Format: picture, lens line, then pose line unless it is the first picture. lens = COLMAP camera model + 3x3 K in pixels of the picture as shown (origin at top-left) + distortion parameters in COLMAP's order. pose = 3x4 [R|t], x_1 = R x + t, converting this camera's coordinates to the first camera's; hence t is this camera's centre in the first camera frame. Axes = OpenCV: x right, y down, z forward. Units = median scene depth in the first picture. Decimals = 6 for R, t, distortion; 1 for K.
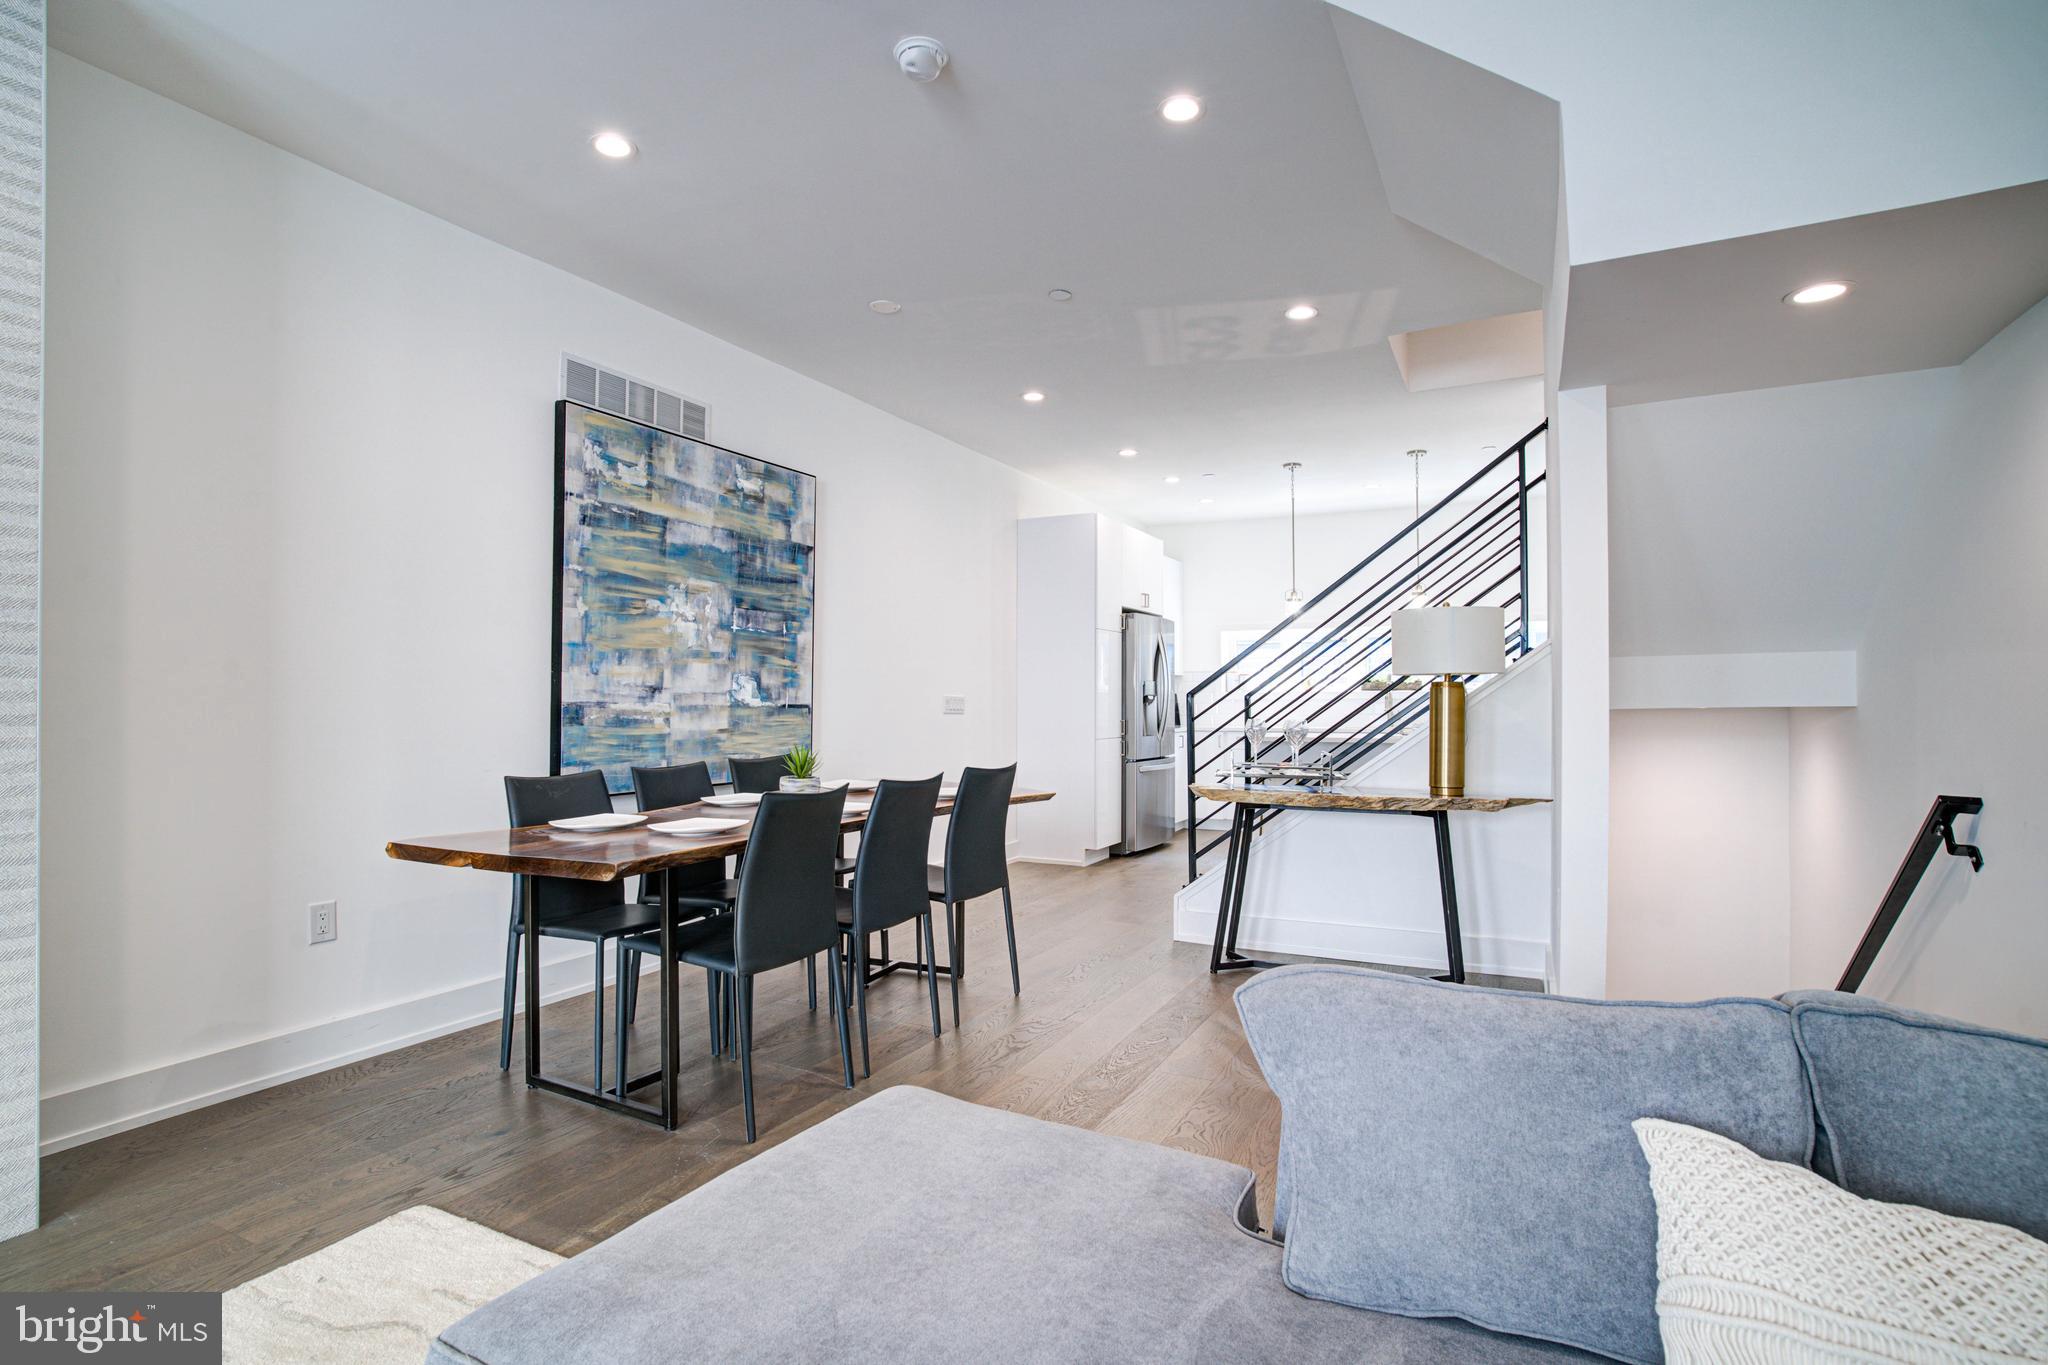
lens RADIAL K [[1014.4, 0, 1019.9], [0, 1014.4, 696.0], [0, 0, 1]] dist [-0.089427, 0.043327]
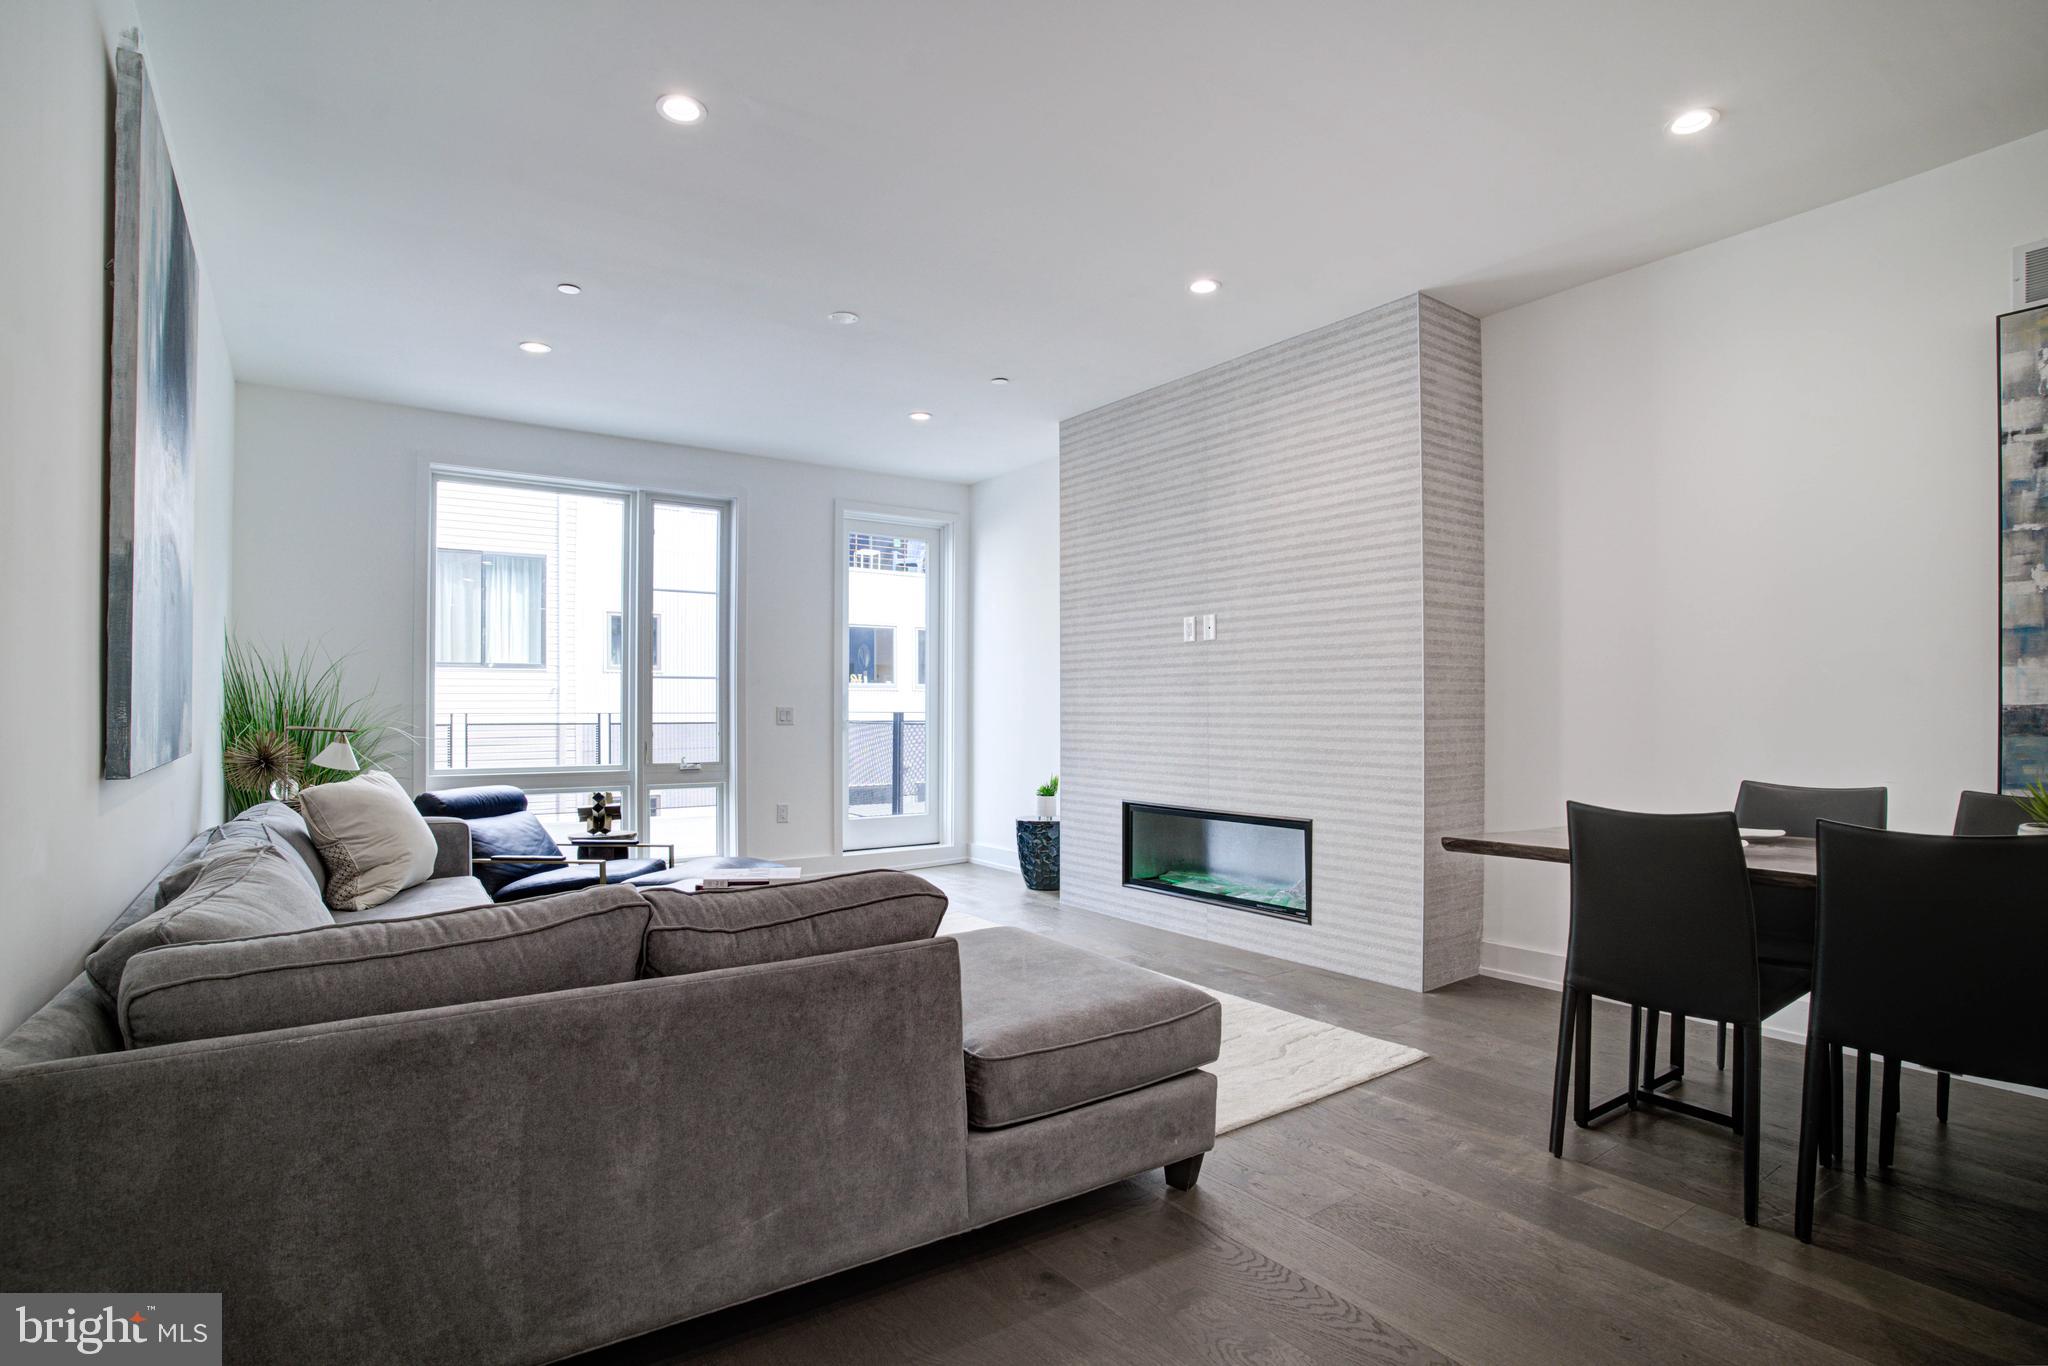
lens RADIAL K [[1003.3, 0, 1026.8], [0, 1003.3, 694.2], [0, 0, 1]] dist [-0.080748, 0.035458]
pose [[-0.450810, -0.009091, -0.892574, 0.479184], [0.009202, 0.999848, -0.014831, 0.001731], [0.892573, -0.014899, -0.450658, 0.565319]]
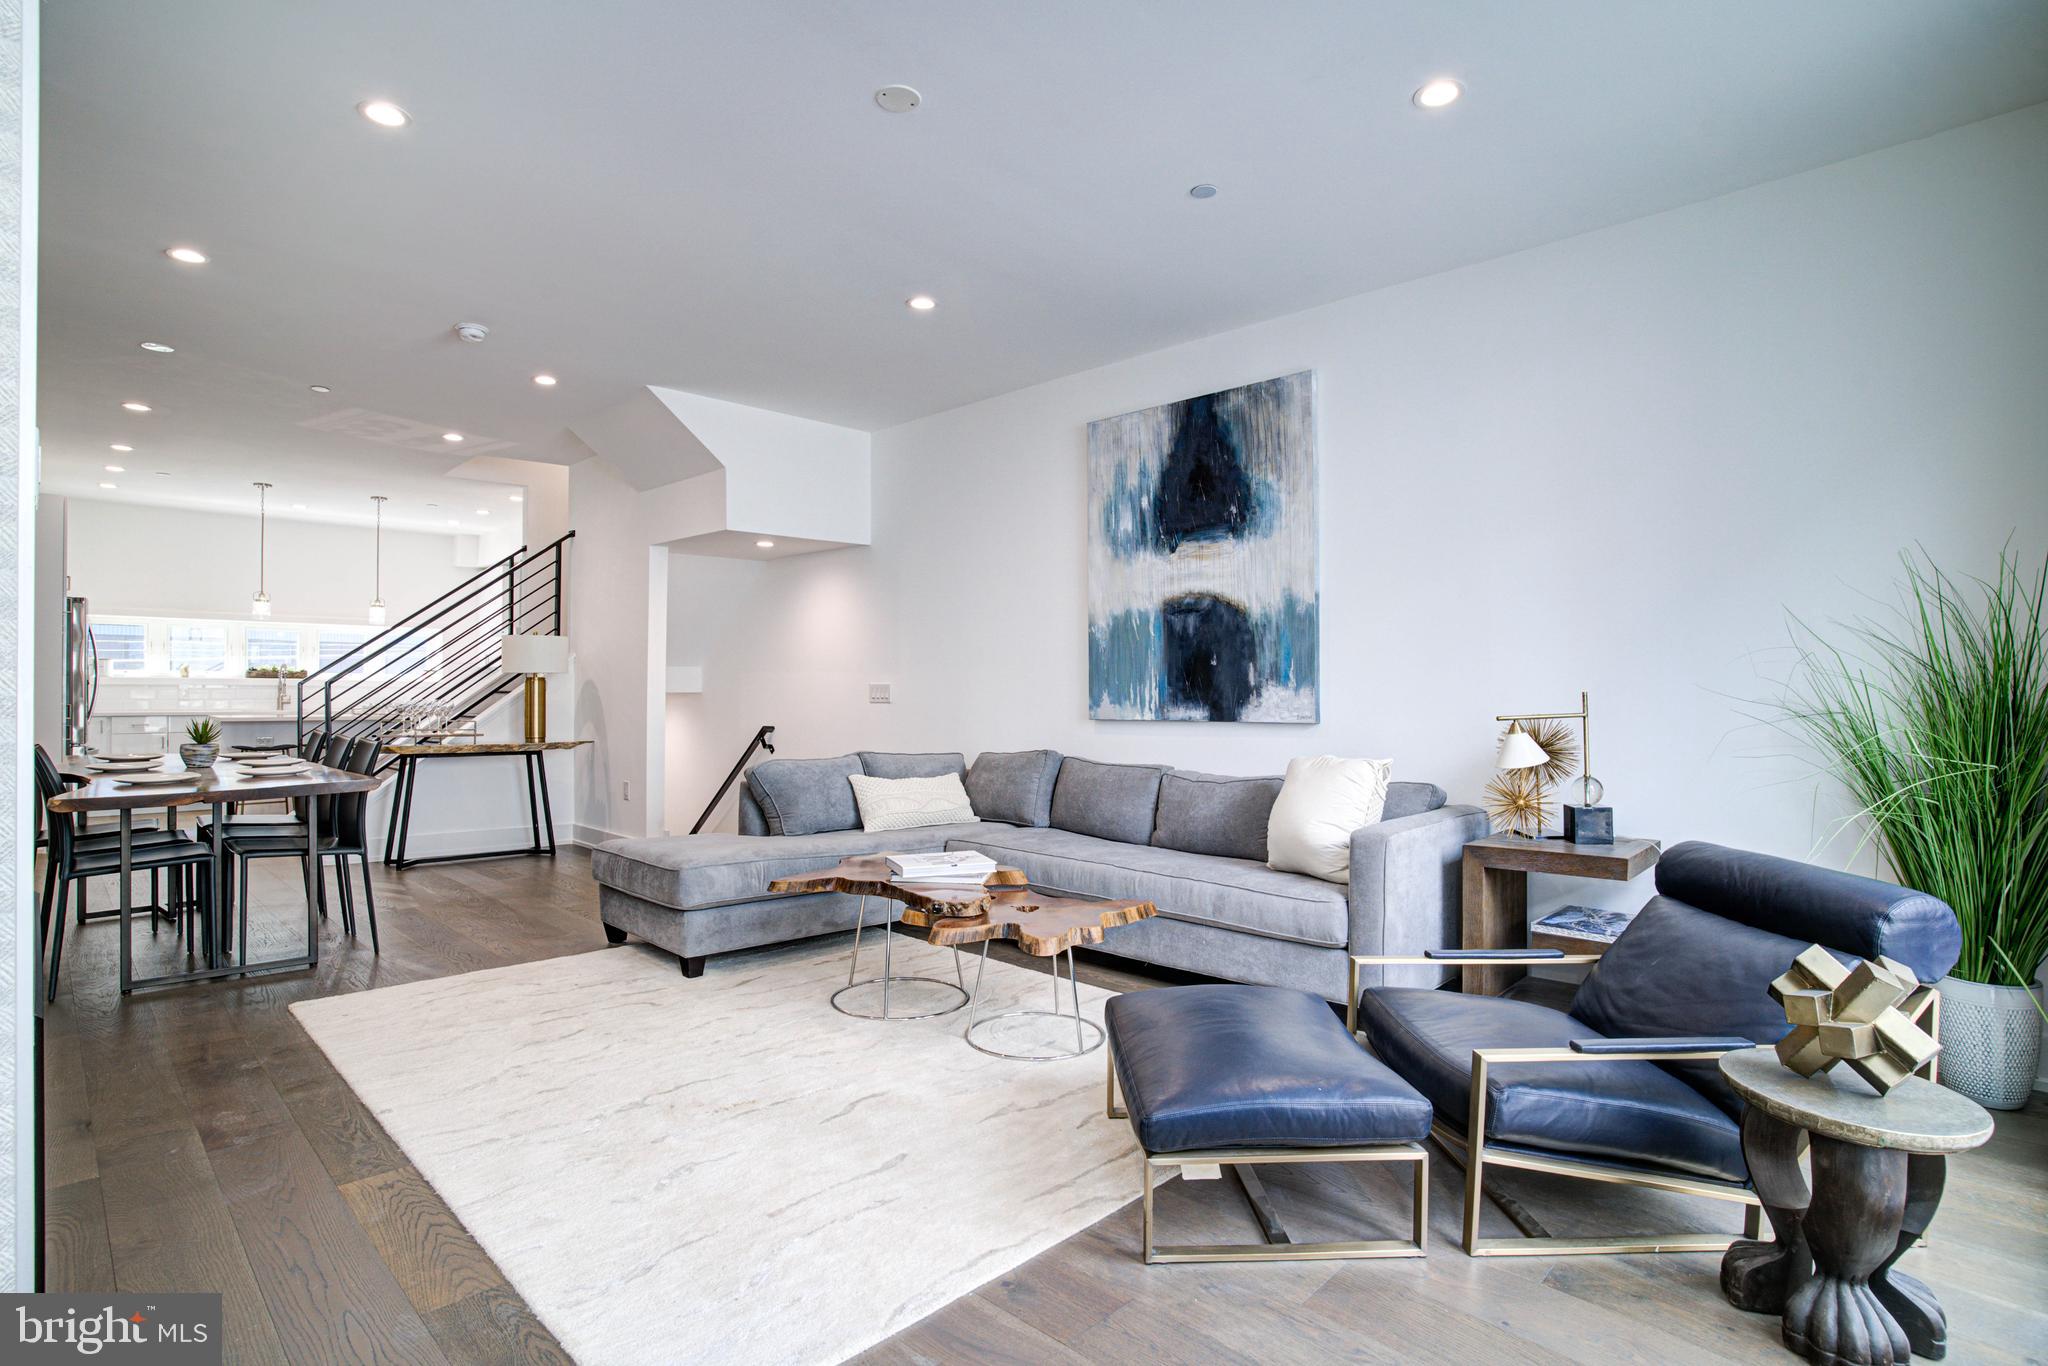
lens RADIAL K [[1014.4, 0, 1019.9], [0, 1014.4, 696.5], [0, 0, 1]] dist [-0.089427, 0.043327]
pose [[0.302623, -0.000723, 0.953110, -0.877032], [-0.011383, 0.999926, 0.004372, 0.002235], [-0.953042, -0.012172, 0.302592, -0.295594]]
